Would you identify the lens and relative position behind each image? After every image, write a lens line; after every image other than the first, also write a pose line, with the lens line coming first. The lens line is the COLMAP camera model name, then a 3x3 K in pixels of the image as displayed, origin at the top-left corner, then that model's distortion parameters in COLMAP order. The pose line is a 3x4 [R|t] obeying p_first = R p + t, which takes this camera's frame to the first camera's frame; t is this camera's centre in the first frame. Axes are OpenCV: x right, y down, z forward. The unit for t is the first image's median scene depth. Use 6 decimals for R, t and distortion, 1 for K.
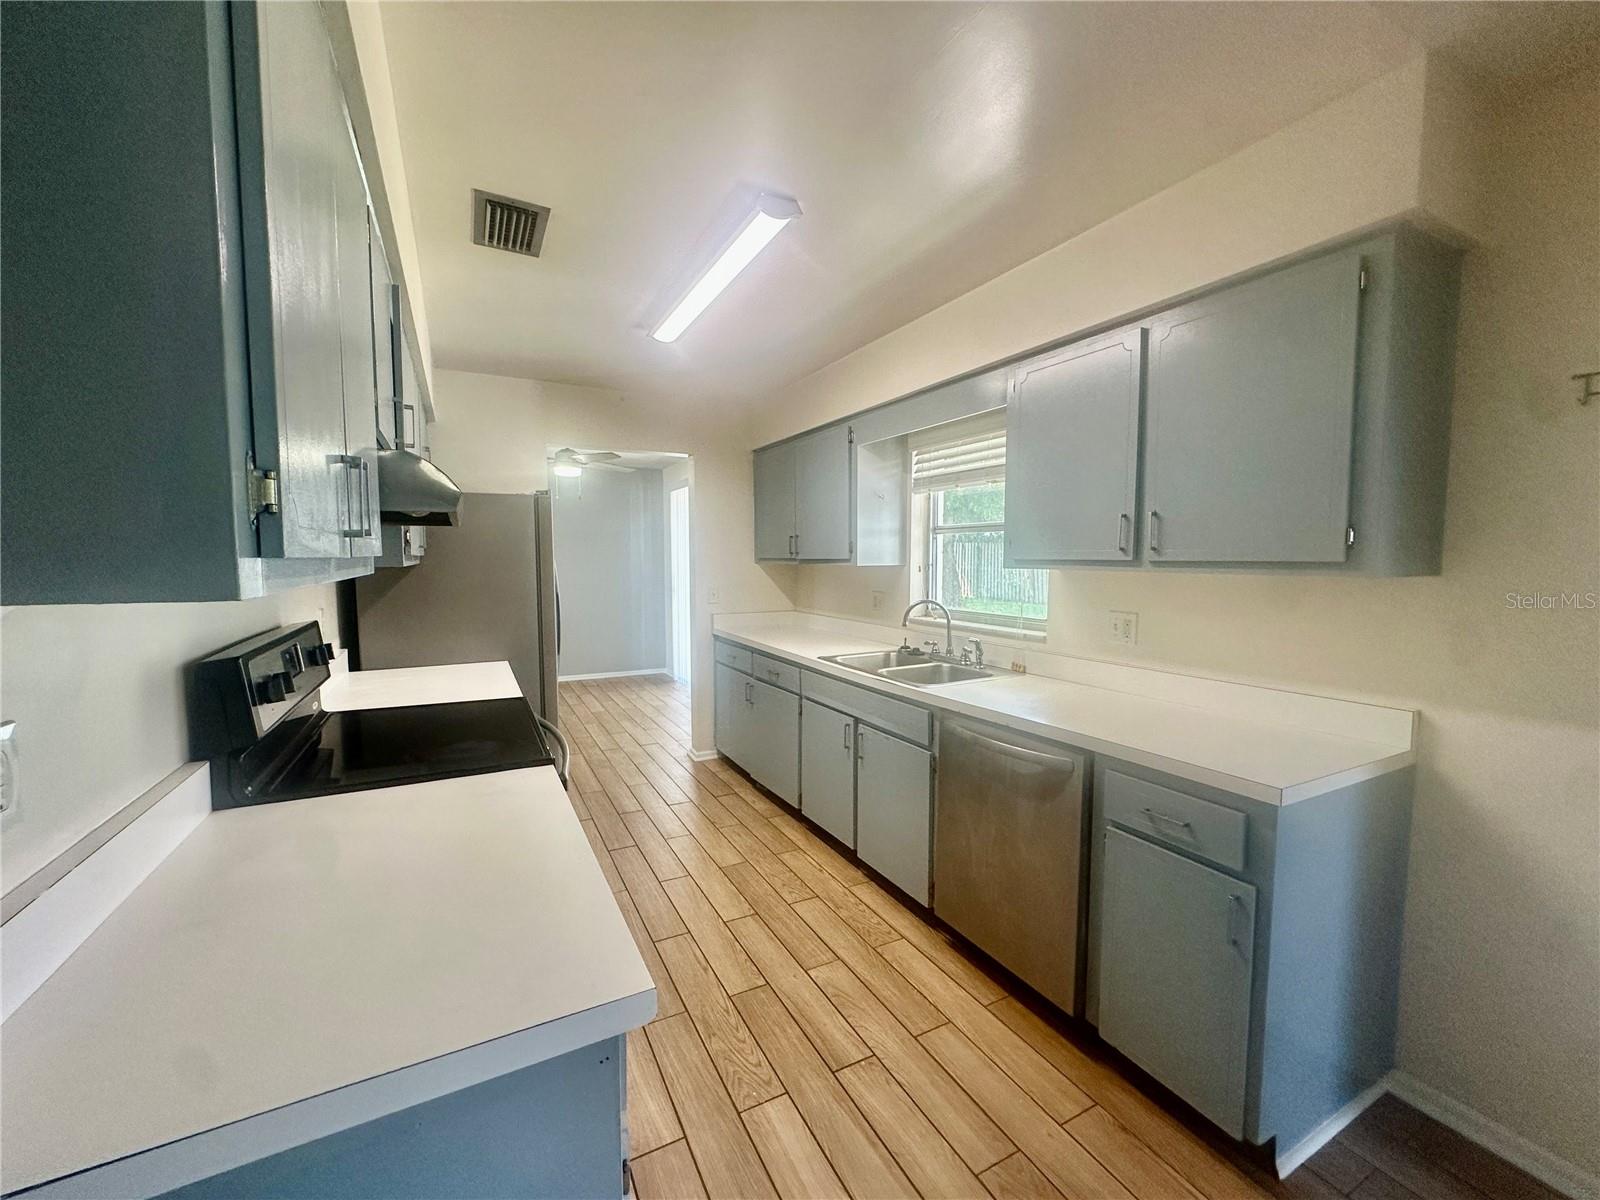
lens RADIAL K [[638.2, 0, 798.7], [0, 638.2, 600.7], [0, 0, 1]] dist [-0.000328, 0.000531]
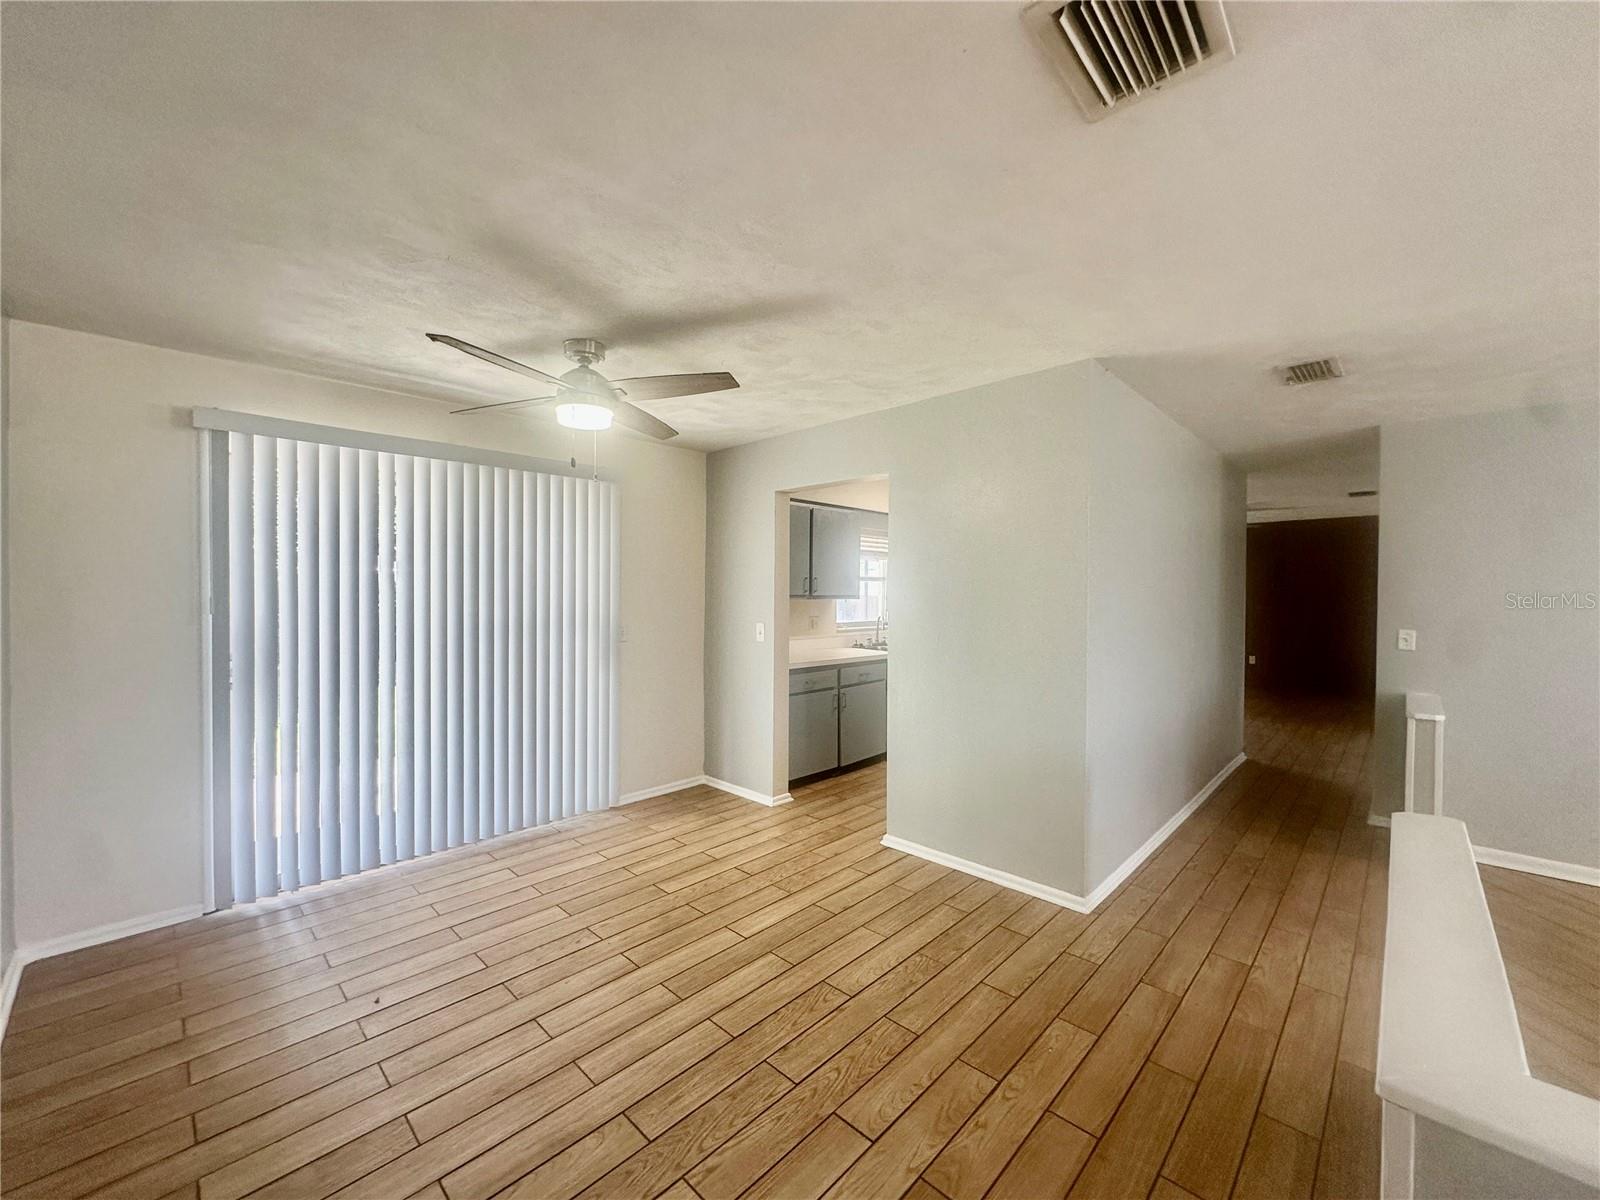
lens RADIAL K [[638.2, 0, 798.7], [0, 638.2, 600.7], [0, 0, 1]] dist [-0.000328, 0.000531]
pose [[-0.310764, -0.014504, 0.950377, -1.627907], [0.060315, 0.997567, 0.034947, -0.126668], [-0.948572, 0.068183, -0.309133, 1.911686]]
